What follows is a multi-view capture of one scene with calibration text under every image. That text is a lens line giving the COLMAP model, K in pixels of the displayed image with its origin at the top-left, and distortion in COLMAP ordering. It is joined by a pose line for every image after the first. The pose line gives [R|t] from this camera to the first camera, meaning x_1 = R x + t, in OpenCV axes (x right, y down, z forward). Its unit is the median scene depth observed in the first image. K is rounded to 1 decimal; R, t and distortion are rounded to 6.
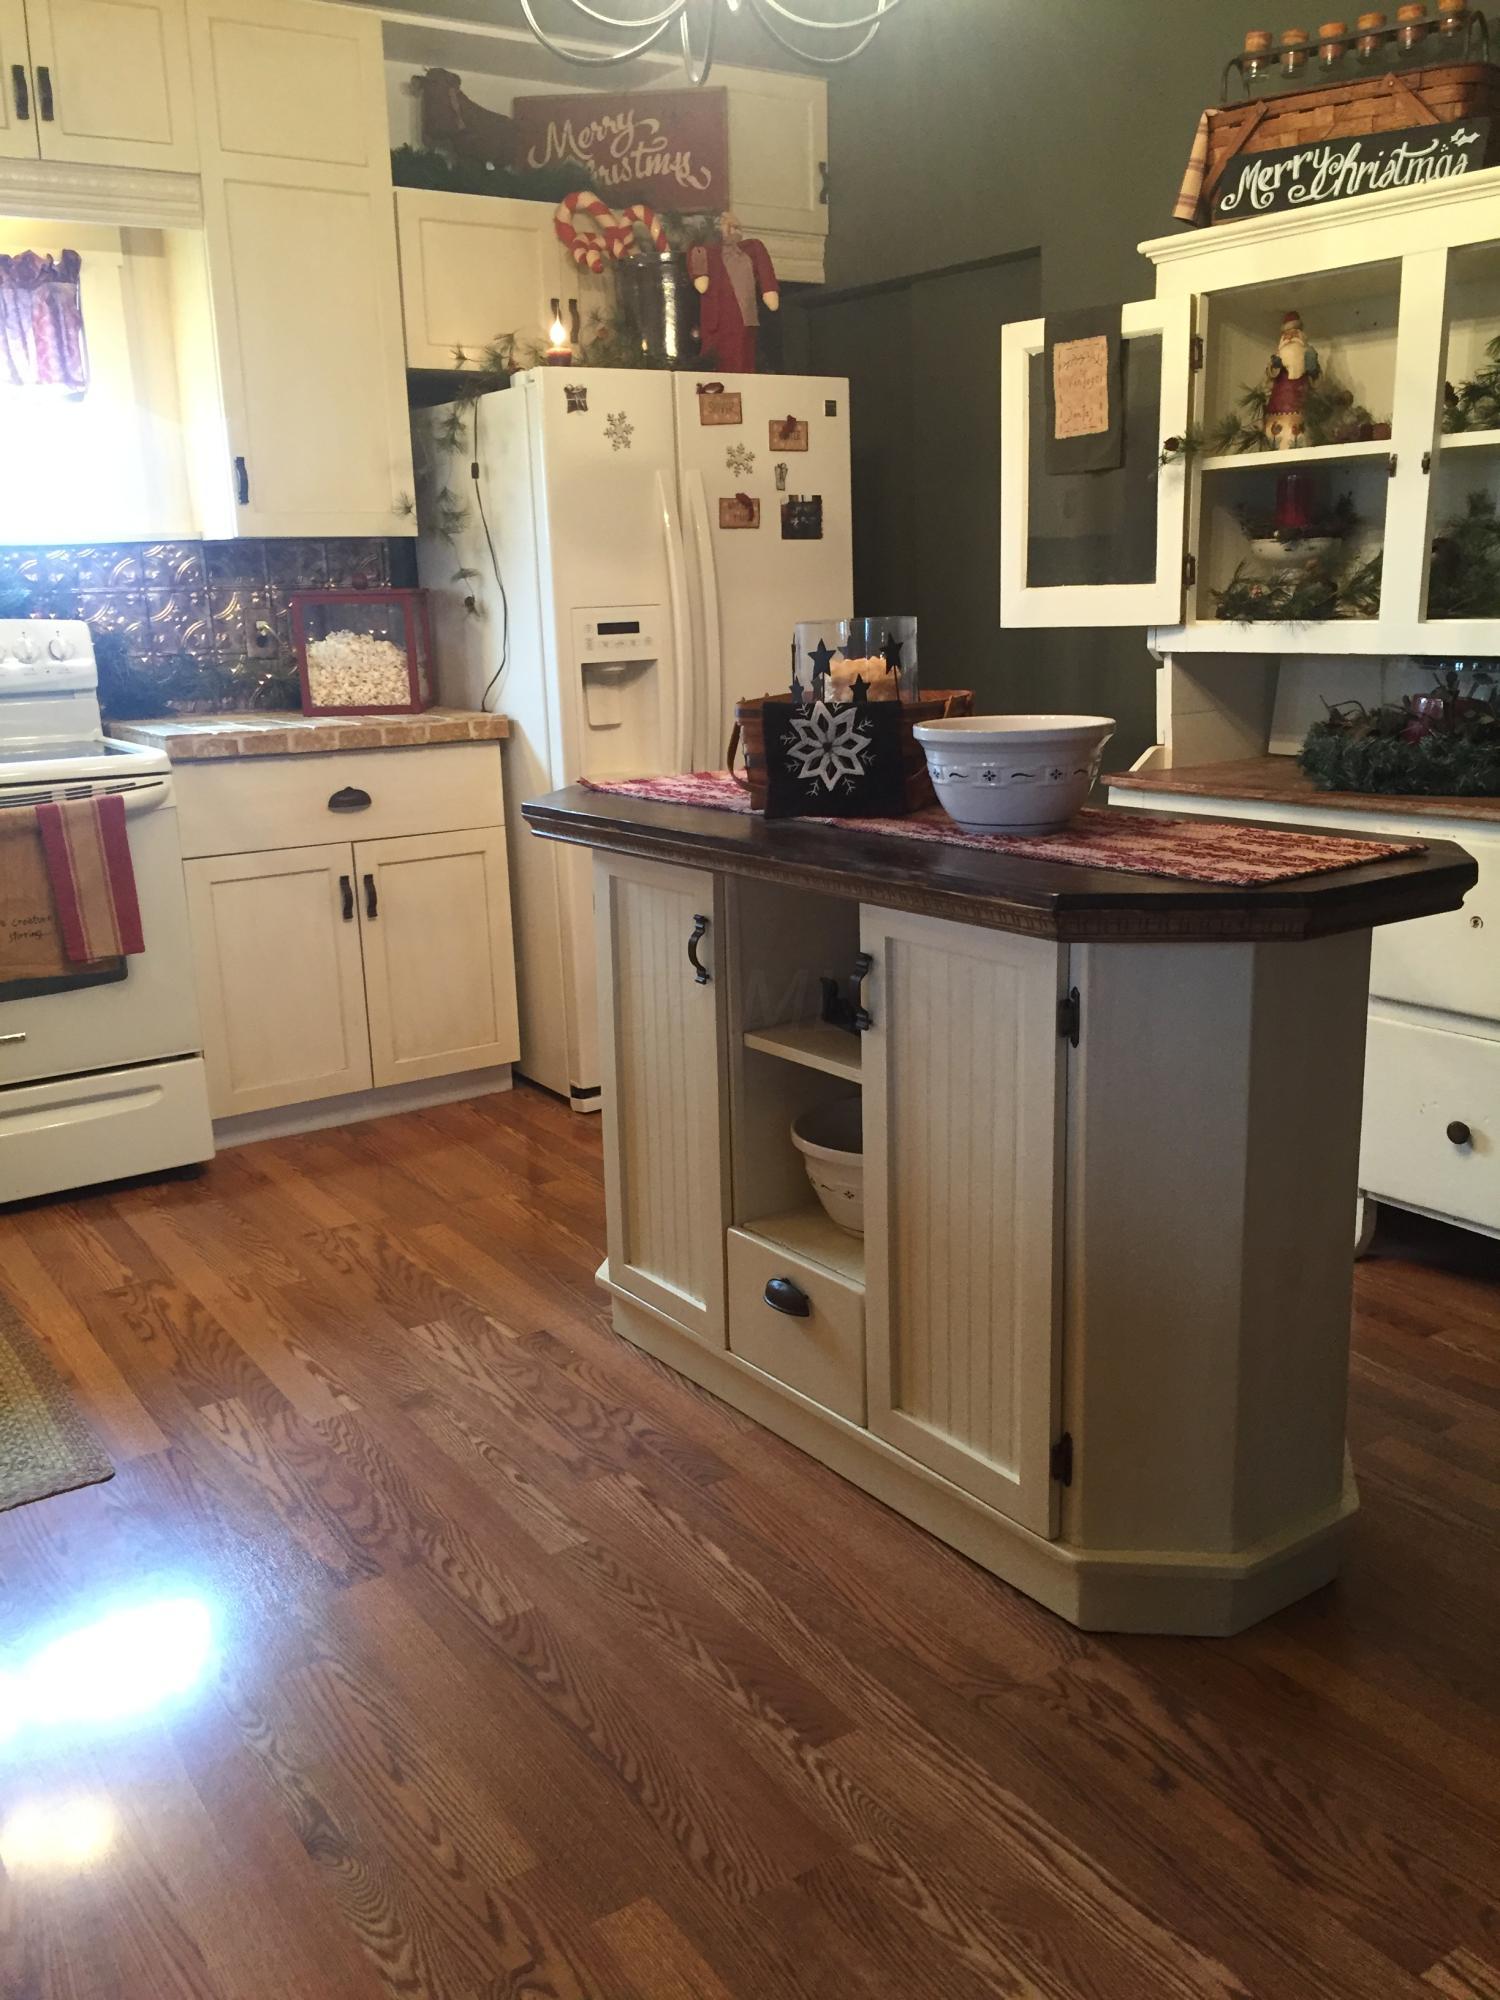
lens RADIAL K [[1719.5, 0, 755.8], [0, 1719.5, 1018.4], [0, 0, 1]] dist [0.056569, -0.090977]
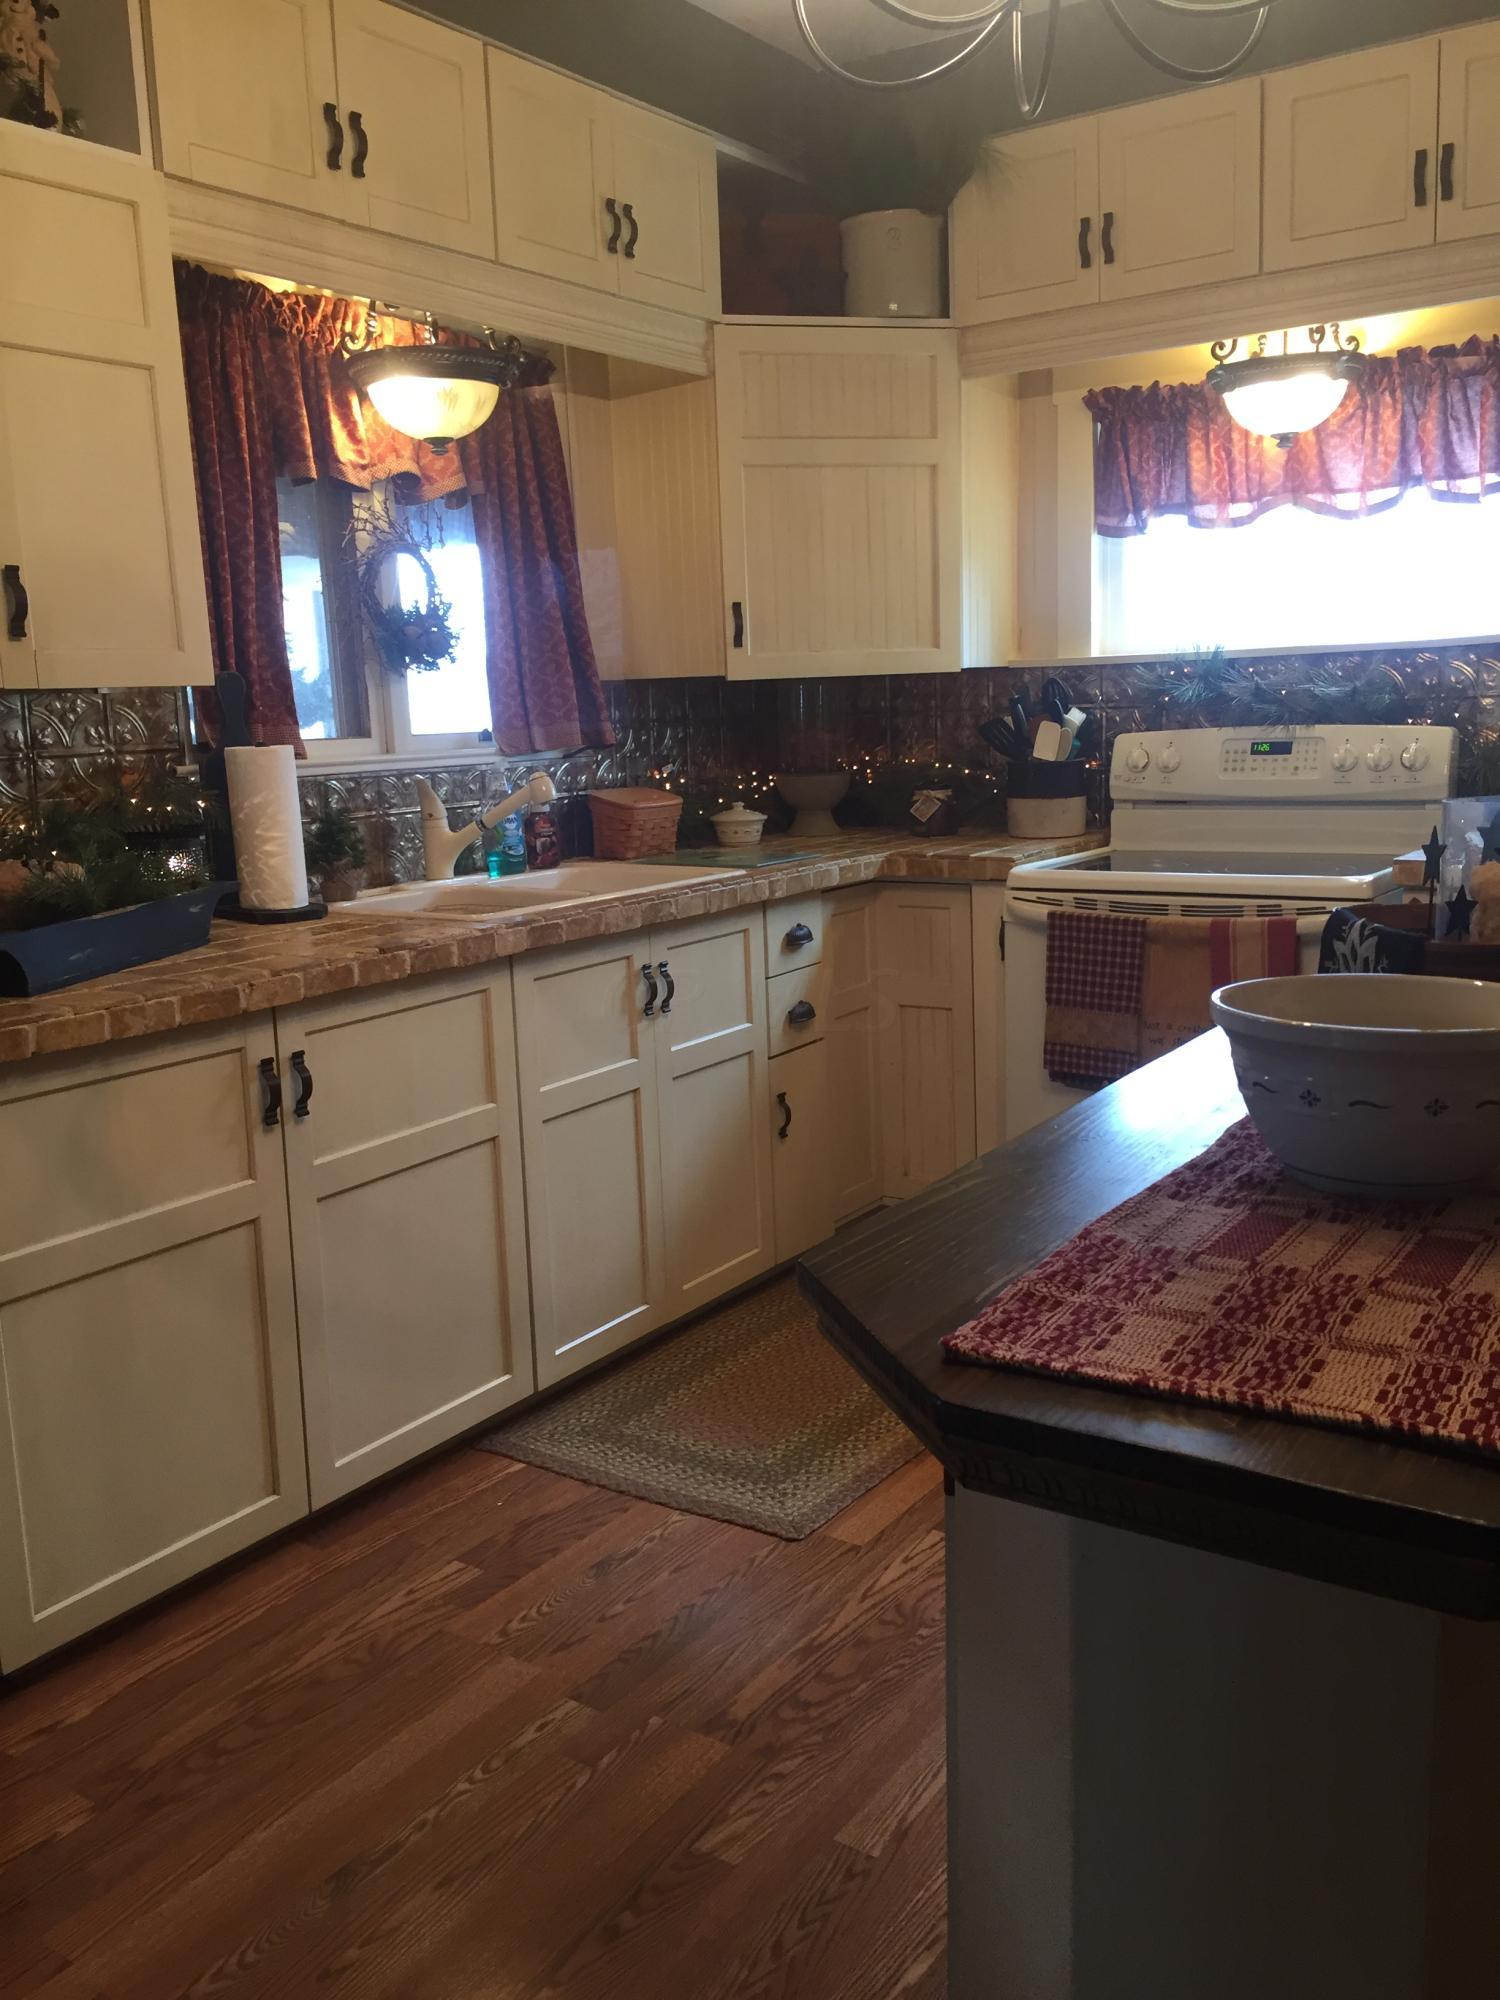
lens RADIAL K [[1719.5, 0, 751.1], [0, 1719.5, 1001.0], [0, 0, 1]] dist [0.056569, -0.090977]
pose [[0.372467, 0.172566, -0.911860, 0.357242], [-0.205966, 0.973427, 0.100086, -0.108663], [0.904901, 0.150534, 0.398112, 0.334671]]
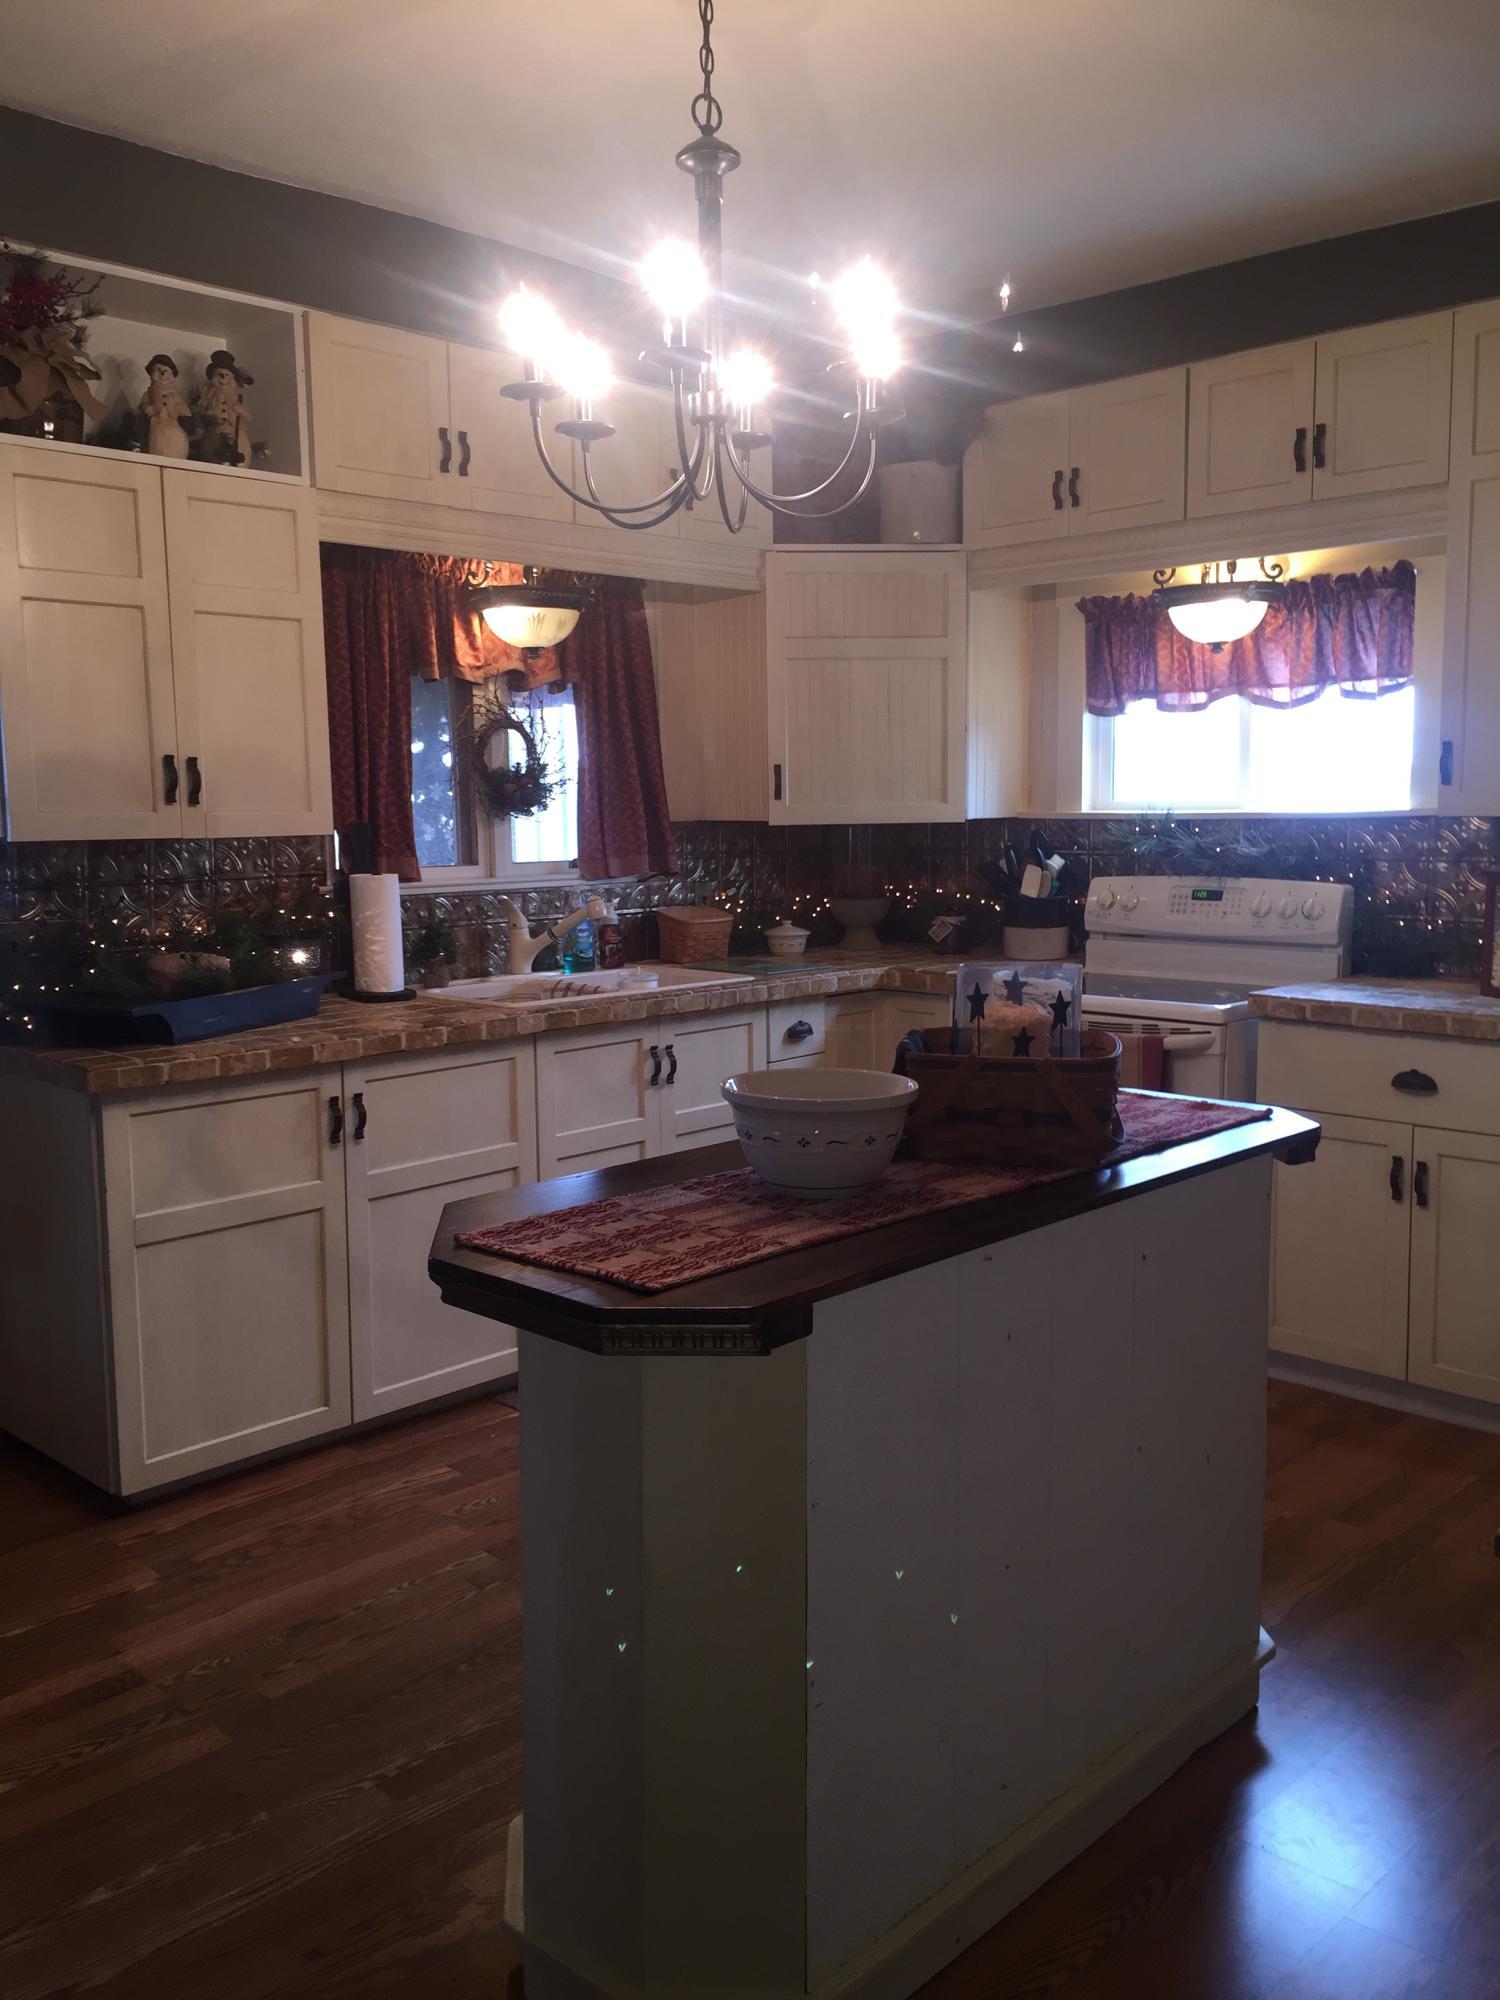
lens RADIAL K [[1719.5, 0, 751.5], [0, 1719.5, 993.3], [0, 0, 1]] dist [0.056569, -0.090977]
pose [[0.201189, 0.135835, -0.970089, 0.654931], [-0.239359, 0.967134, 0.085780, -0.175583], [0.949858, 0.214941, 0.227090, 0.424040]]
